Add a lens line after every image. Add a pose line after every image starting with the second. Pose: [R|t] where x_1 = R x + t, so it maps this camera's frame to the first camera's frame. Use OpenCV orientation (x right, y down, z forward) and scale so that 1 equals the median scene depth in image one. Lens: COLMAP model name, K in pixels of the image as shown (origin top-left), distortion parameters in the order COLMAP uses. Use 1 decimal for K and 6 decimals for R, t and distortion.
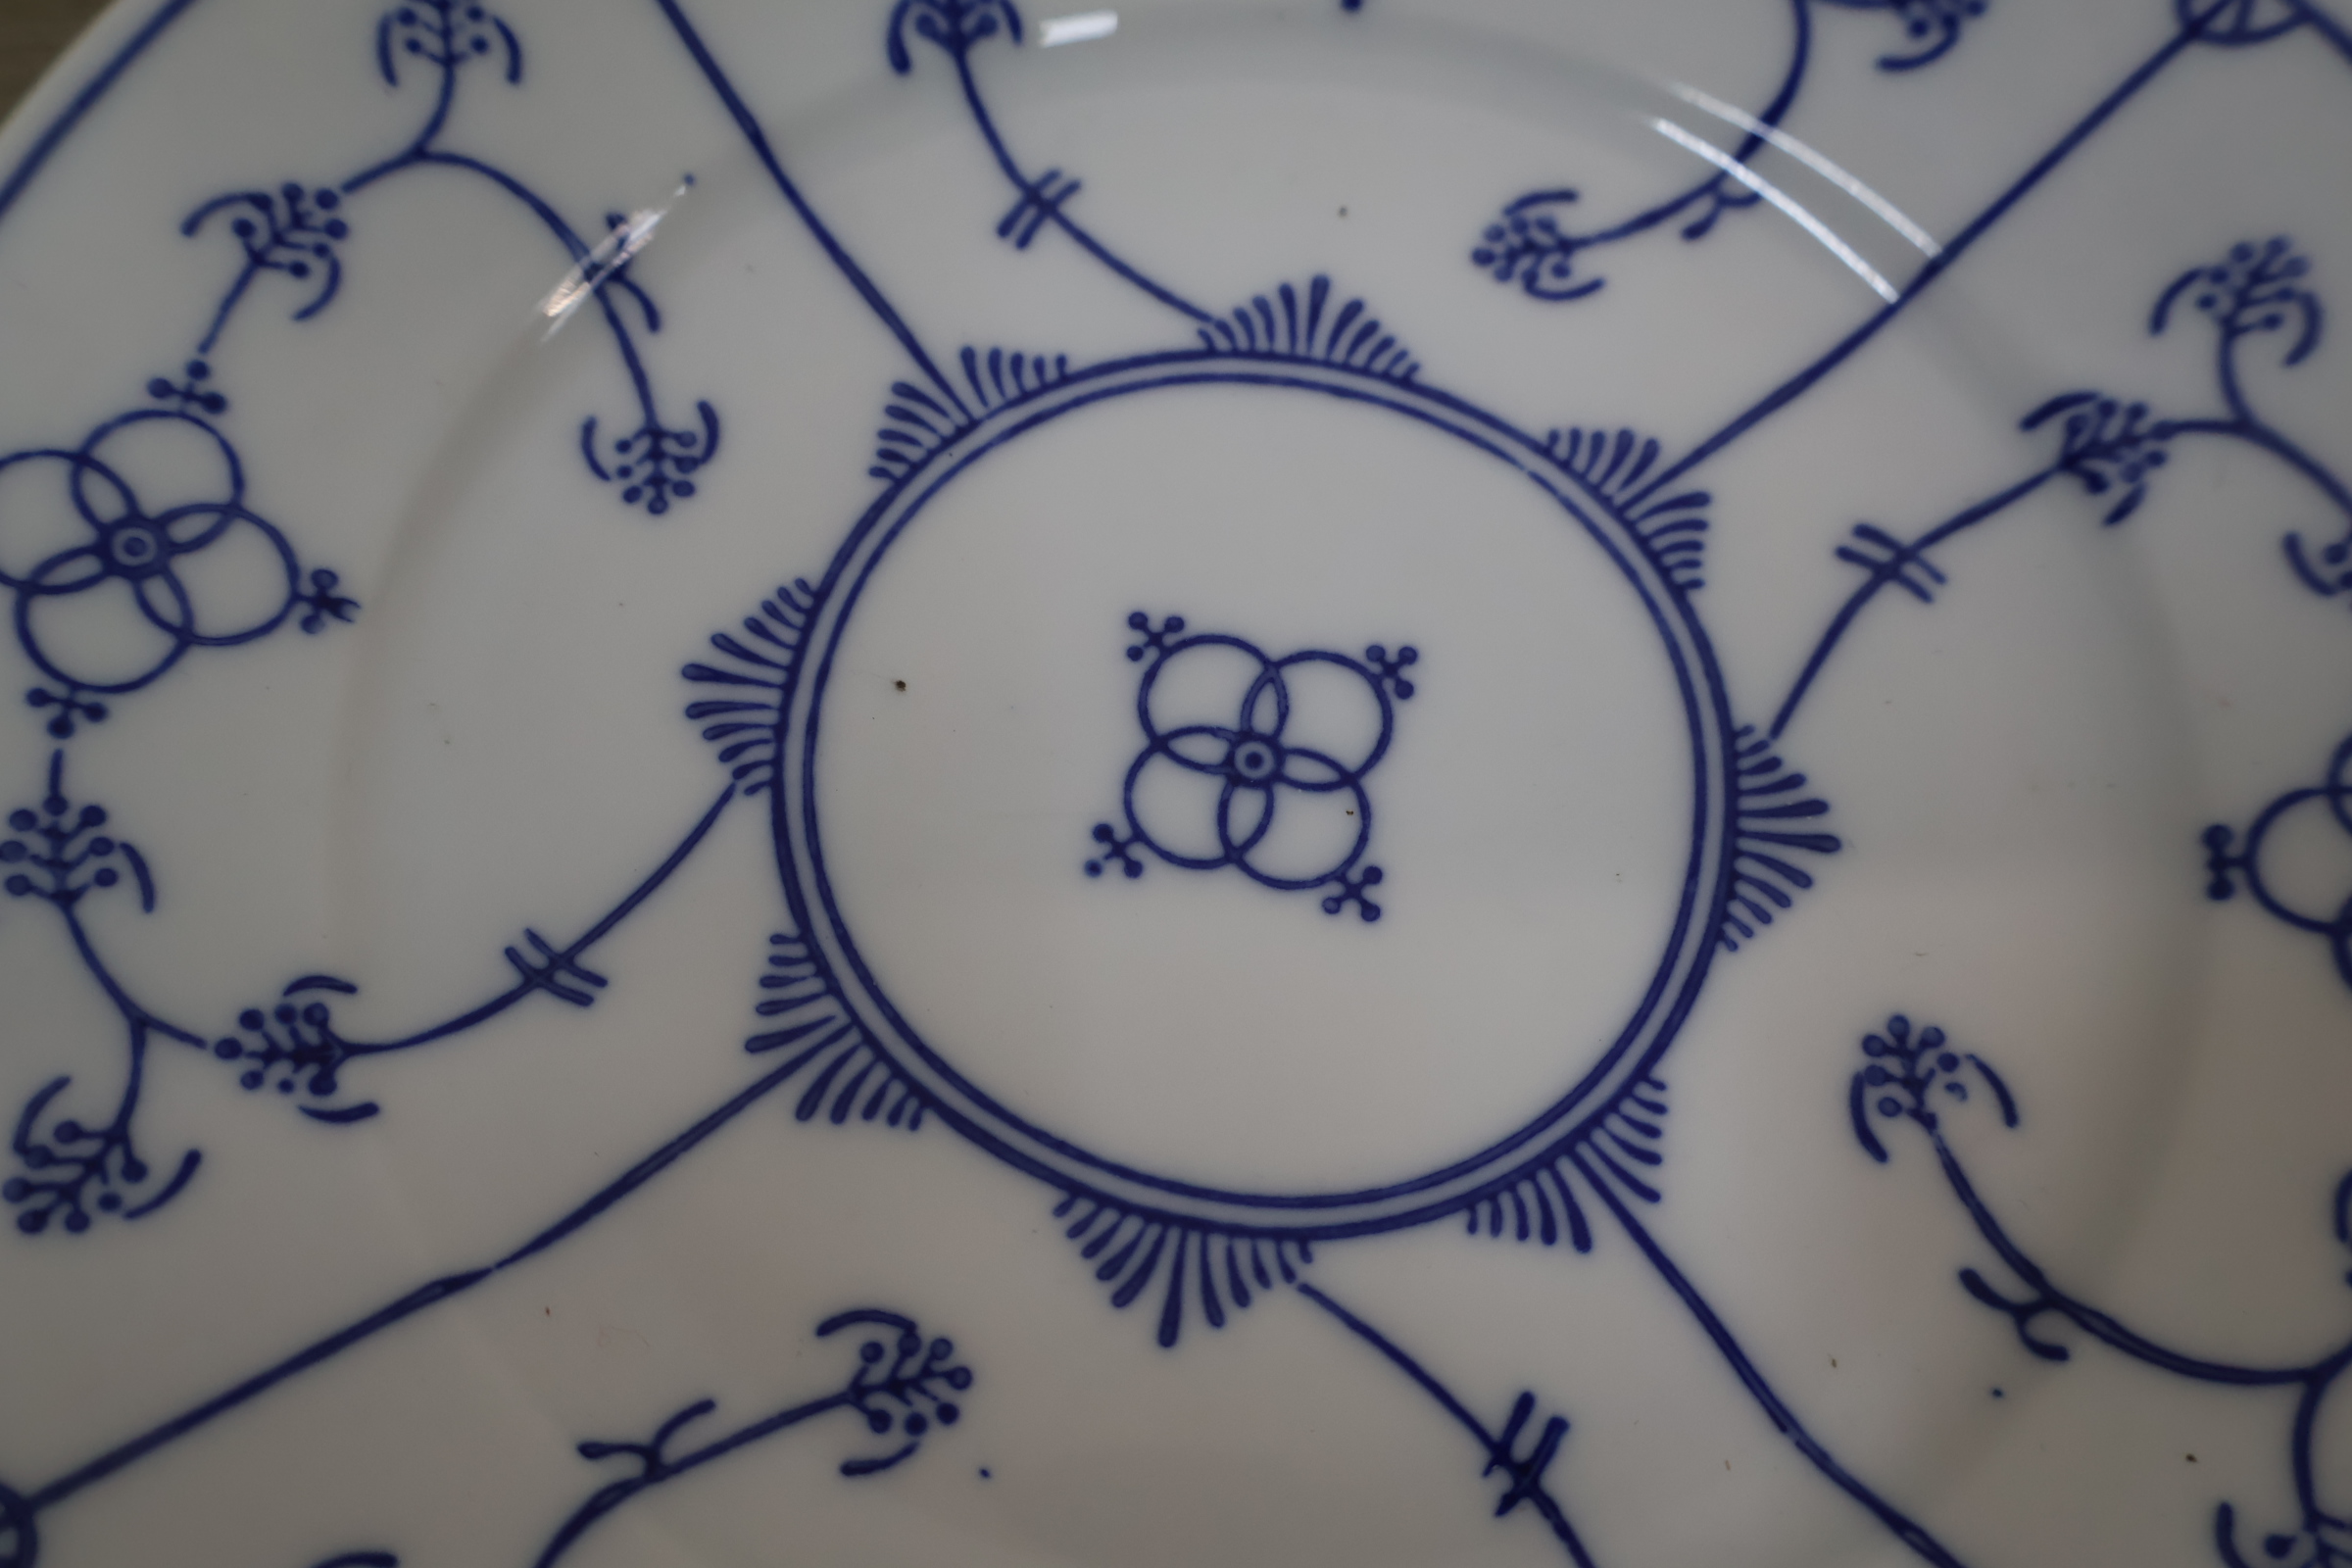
lens RADIAL K [[2212.8, 0, 1165.6], [0, 2212.8, 796.4], [0, 0, 1]] dist [0.010986, -0.011613]
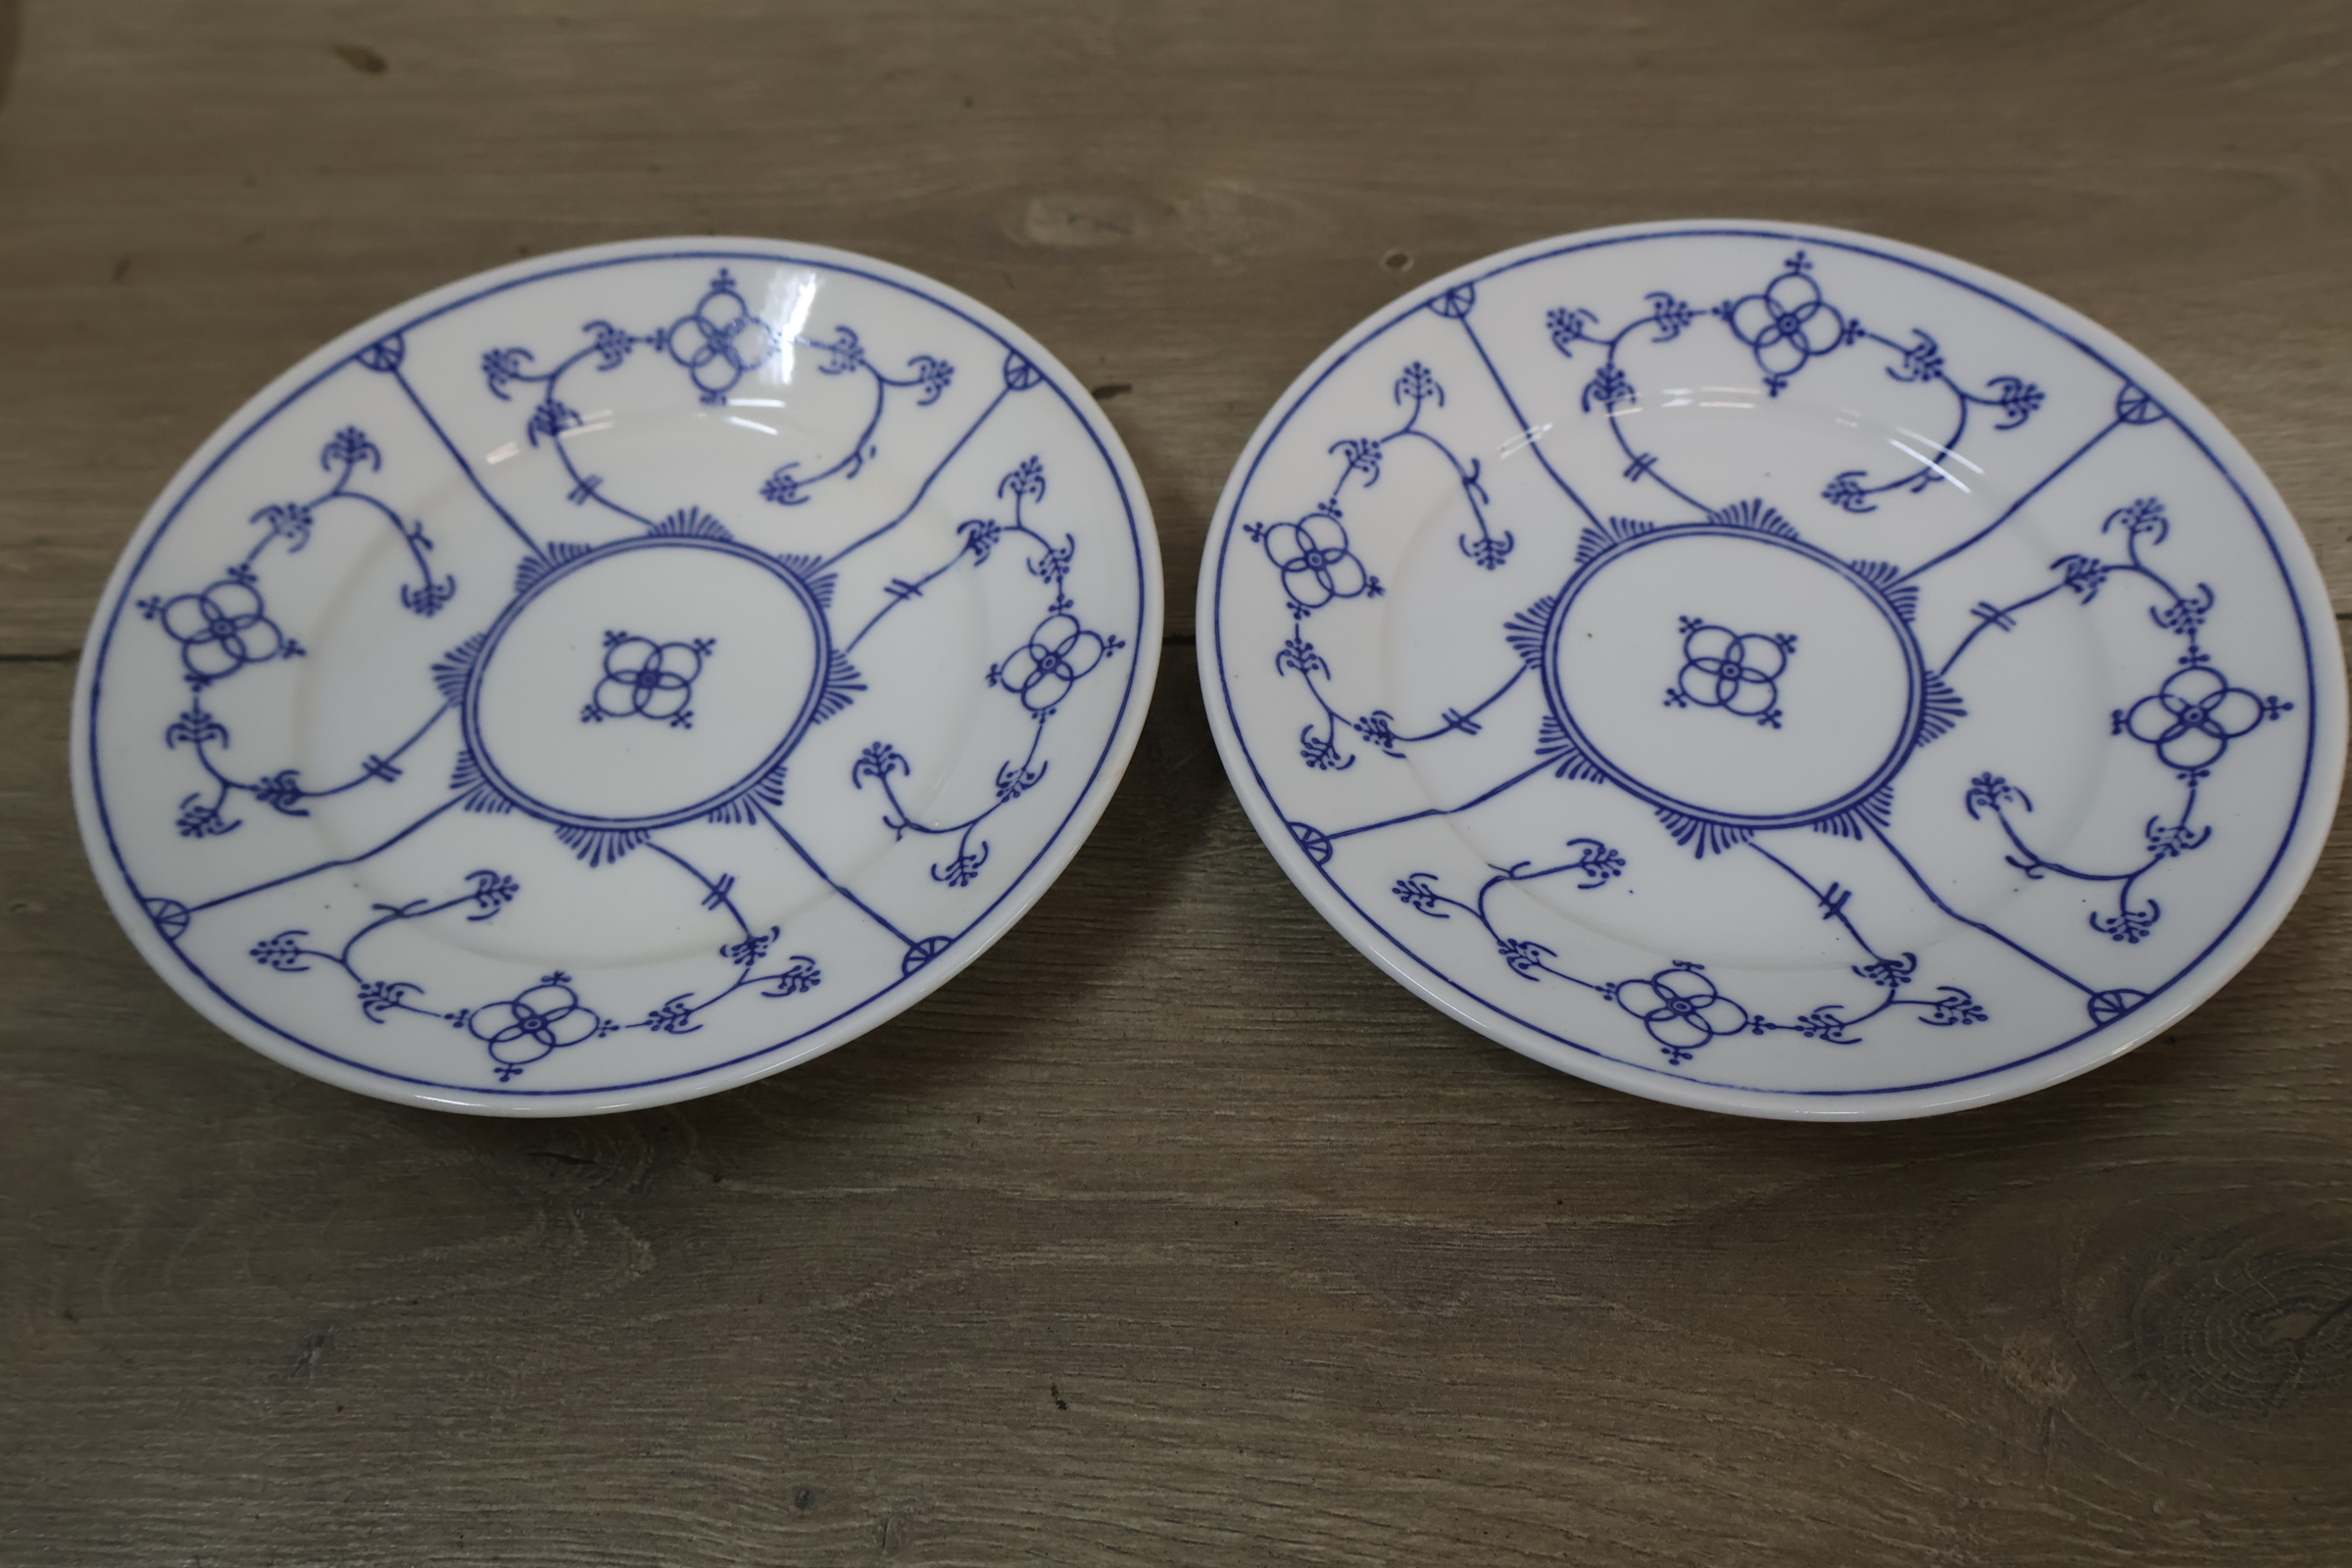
lens RADIAL K [[2220.1, 0, 1124.1], [0, 2220.1, 779.8], [0, 0, 1]] dist [-0.004212, 0.004479]
pose [[0.989303, 0.069393, -0.128314, -0.313312], [-0.092022, 0.979382, -0.179840, 0.628595], [0.113189, 0.189724, 0.975291, -1.544245]]
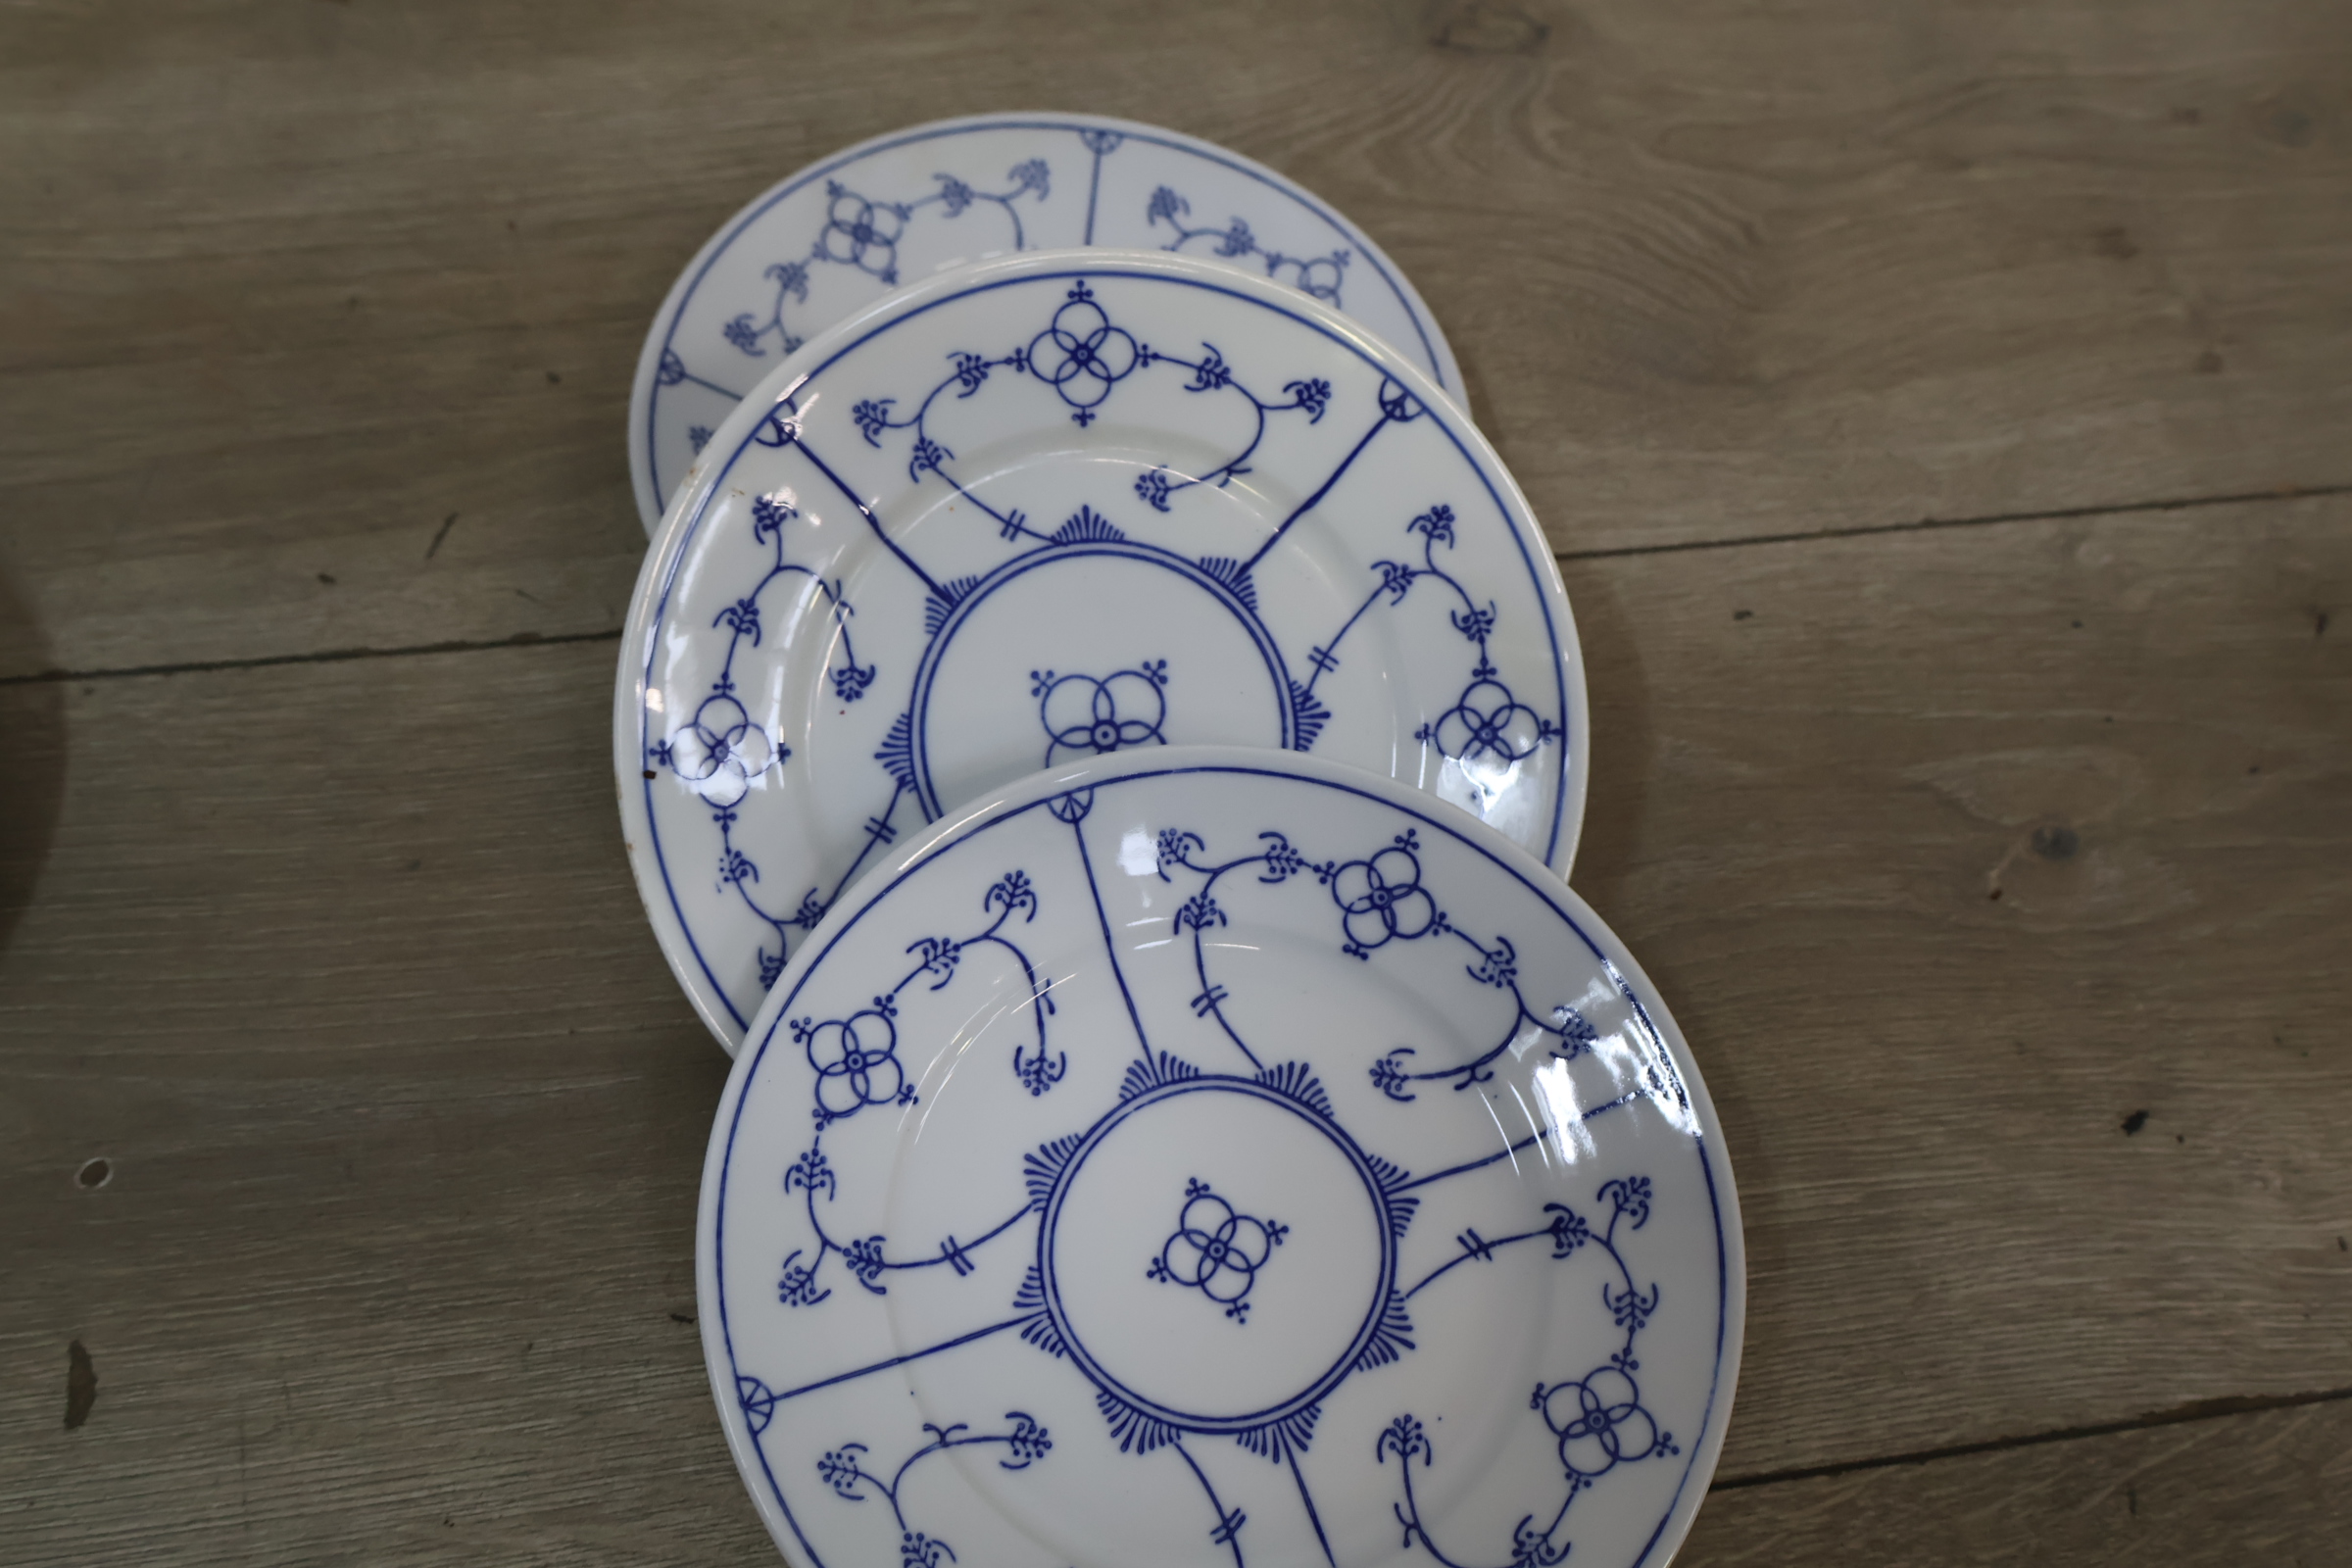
lens RADIAL K [[2212.8, 0, 1165.6], [0, 2212.8, 796.4], [0, 0, 1]] dist [0.010986, -0.011613]
pose [[0.286076, -0.879713, 0.379823, -0.513410], [0.841457, 0.420261, 0.339604, -1.211745], [-0.458379, 0.222452, 0.860467, -1.407554]]
